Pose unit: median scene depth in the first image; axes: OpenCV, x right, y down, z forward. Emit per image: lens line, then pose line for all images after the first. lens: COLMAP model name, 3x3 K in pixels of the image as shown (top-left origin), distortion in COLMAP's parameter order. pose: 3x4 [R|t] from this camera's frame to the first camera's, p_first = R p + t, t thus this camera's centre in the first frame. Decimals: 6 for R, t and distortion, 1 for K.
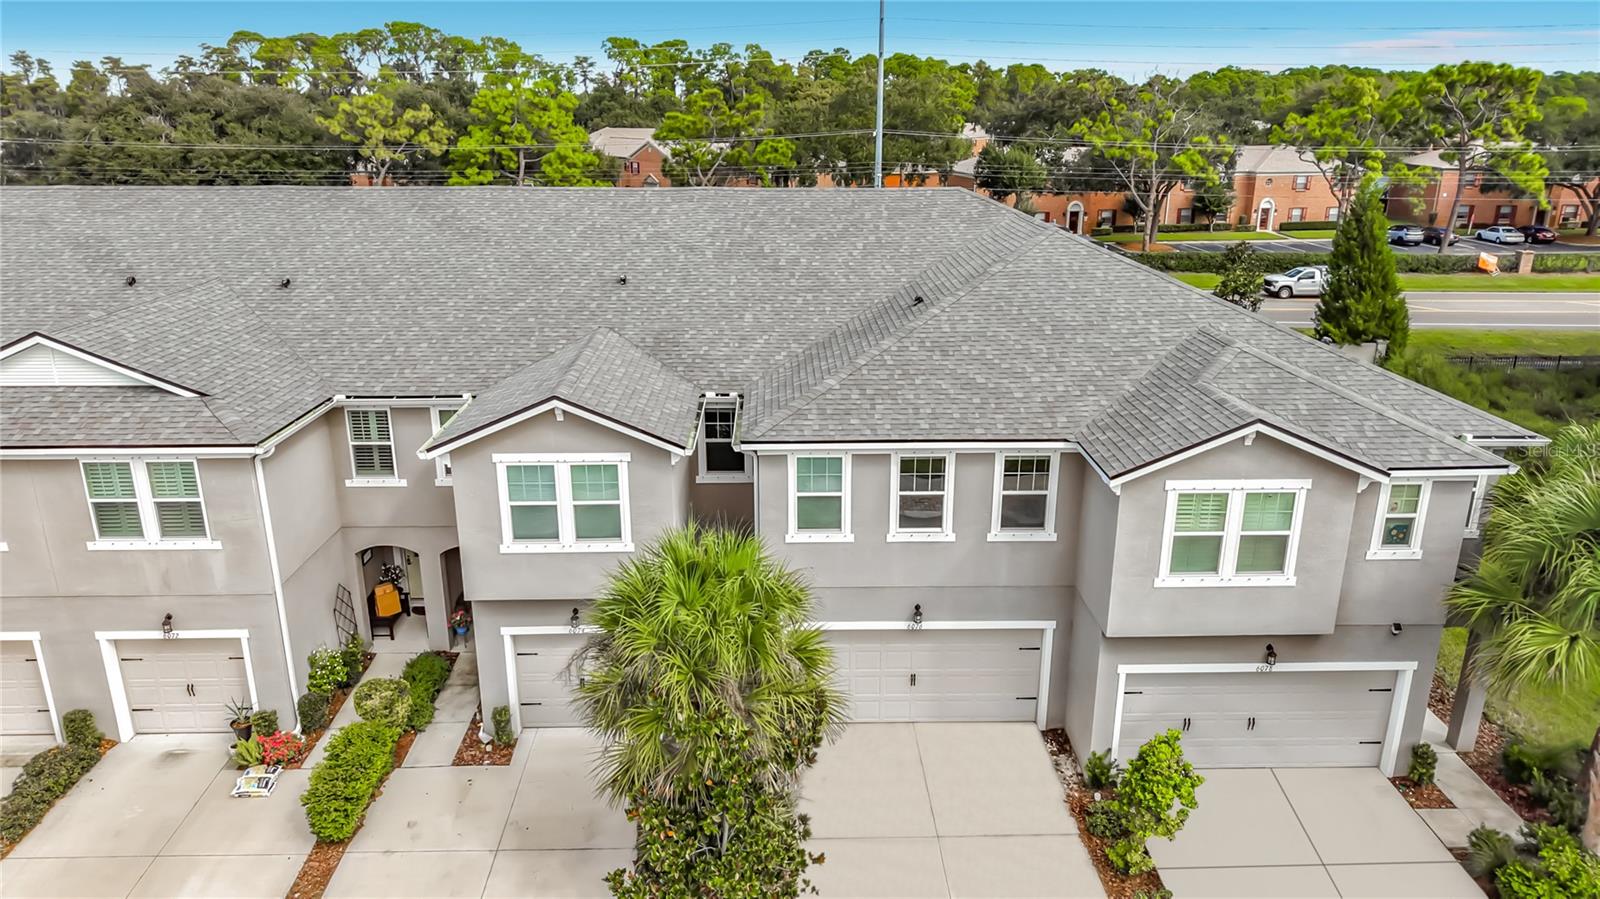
lens RADIAL K [[1037.8, 0, 818.4], [0, 1037.8, 446.7], [0, 0, 1]] dist [-0.001081, -0.000981]
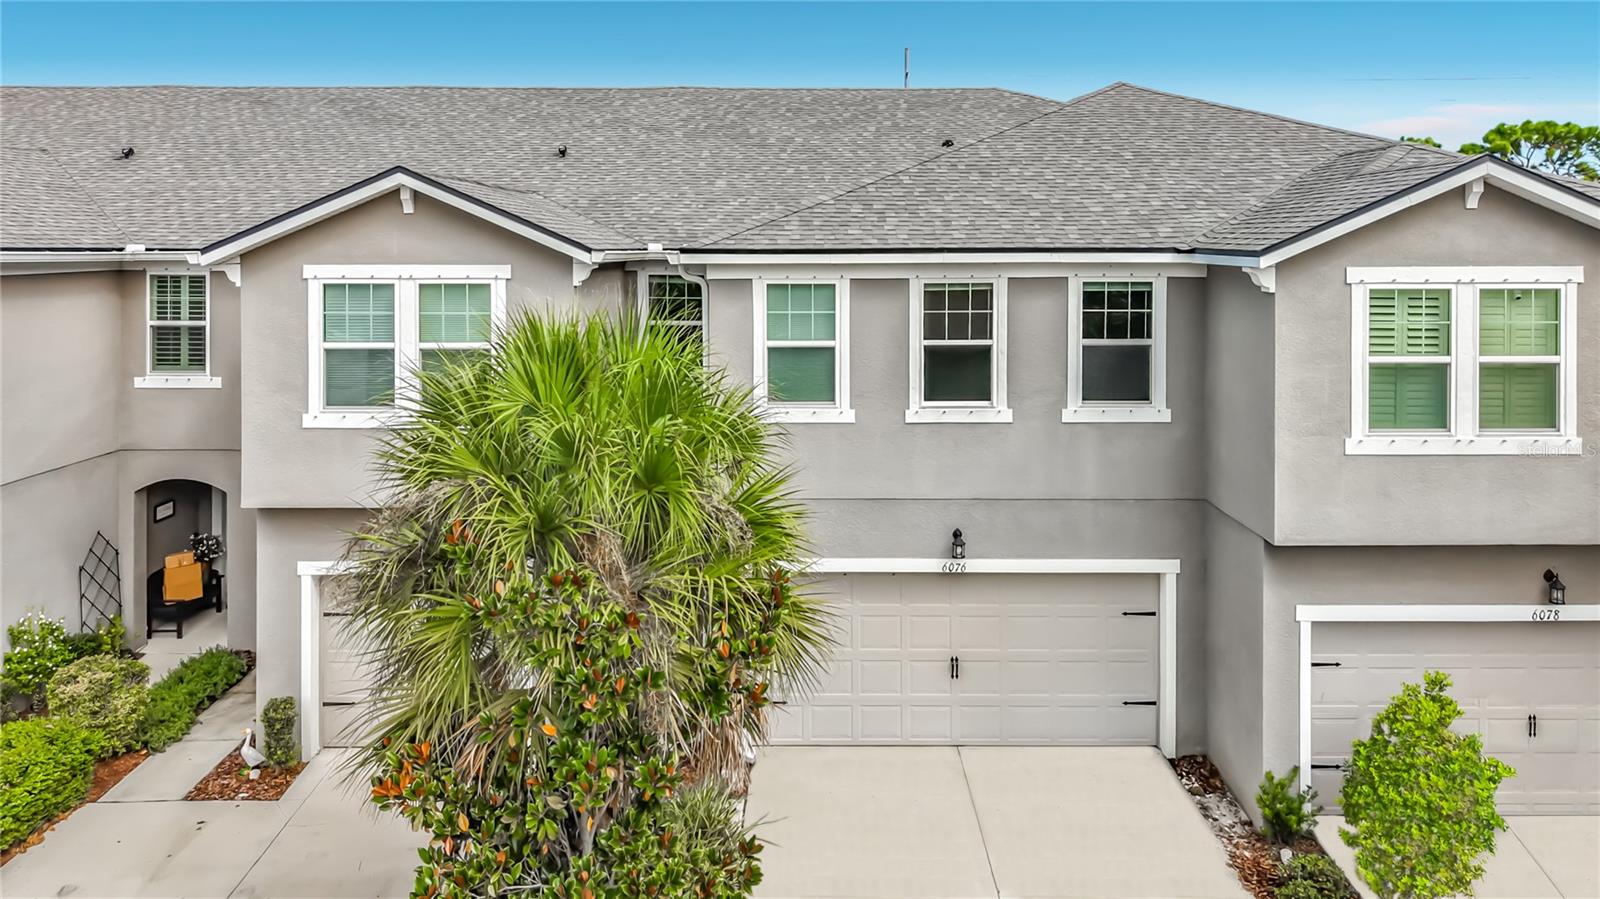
lens RADIAL K [[1062.7, 0, 833.0], [0, 1062.7, 299.1], [0, 0, 1]] dist [-0.009612, 0.002456]
pose [[0.999789, -0.002695, -0.020378, 0.033074], [-0.003437, 0.955497, -0.294980, 0.206368], [0.020266, 0.294988, 0.955286, 0.335625]]
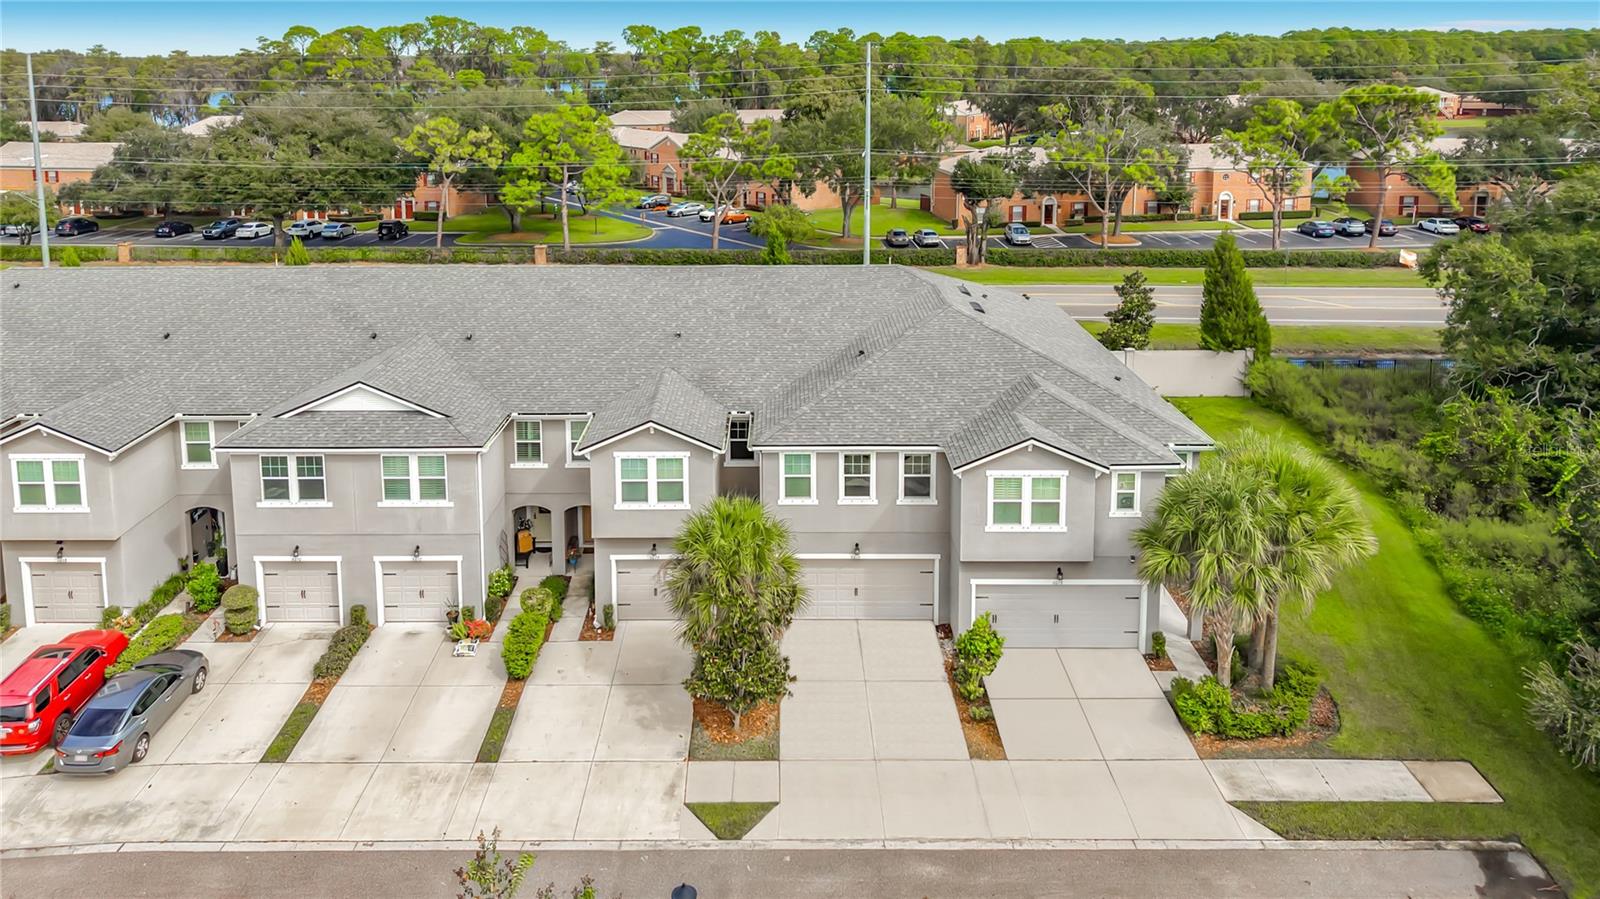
lens RADIAL K [[1221.8, 0, 792.0], [0, 1221.8, 190.3], [0, 0, 1]] dist [0.010594, -0.005594]
pose [[0.999321, -0.002987, -0.036729, 0.064475], [-0.003094, 0.986389, -0.164399, -0.084432], [0.036720, 0.164401, 0.985710, -1.034159]]
